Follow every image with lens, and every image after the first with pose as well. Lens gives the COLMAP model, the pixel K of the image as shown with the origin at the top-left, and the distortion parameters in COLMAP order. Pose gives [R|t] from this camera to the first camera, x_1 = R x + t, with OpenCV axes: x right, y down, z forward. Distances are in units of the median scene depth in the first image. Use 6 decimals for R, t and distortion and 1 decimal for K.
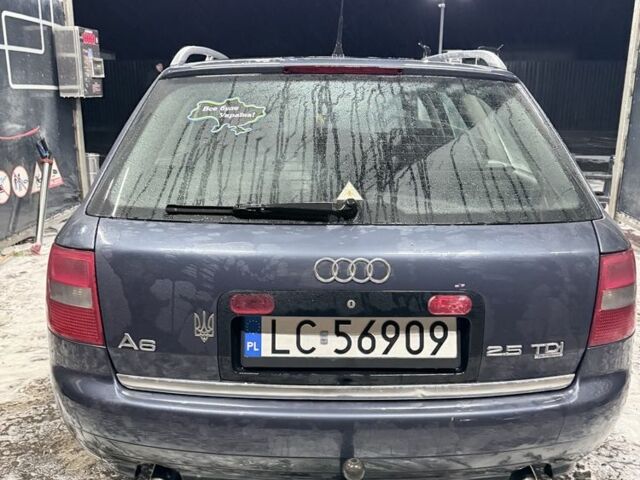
lens RADIAL K [[629.9, 0, 317.6], [0, 629.9, 239.9], [0, 0, 1]] dist [0.142735, 0.000000]
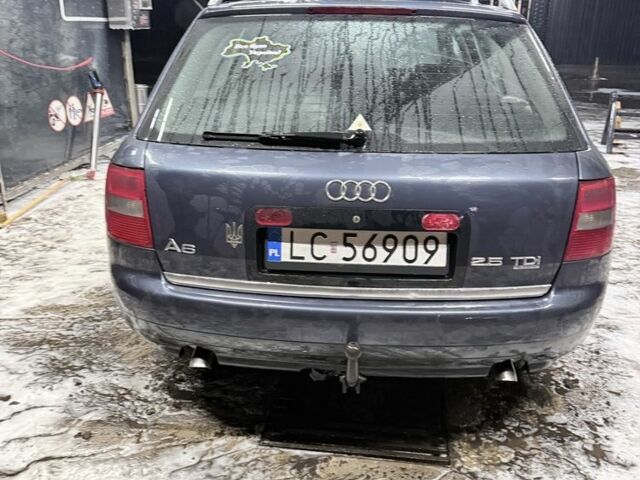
lens RADIAL K [[629.9, 0, 321.7], [0, 629.9, 235.6], [0, 0, 1]] dist [0.142735, 0.000000]
pose [[0.997836, 0.026939, -0.059975, 0.053074], [-0.021223, 0.995348, 0.093976, 0.019972], [0.062228, -0.092499, 0.993766, -0.161520]]
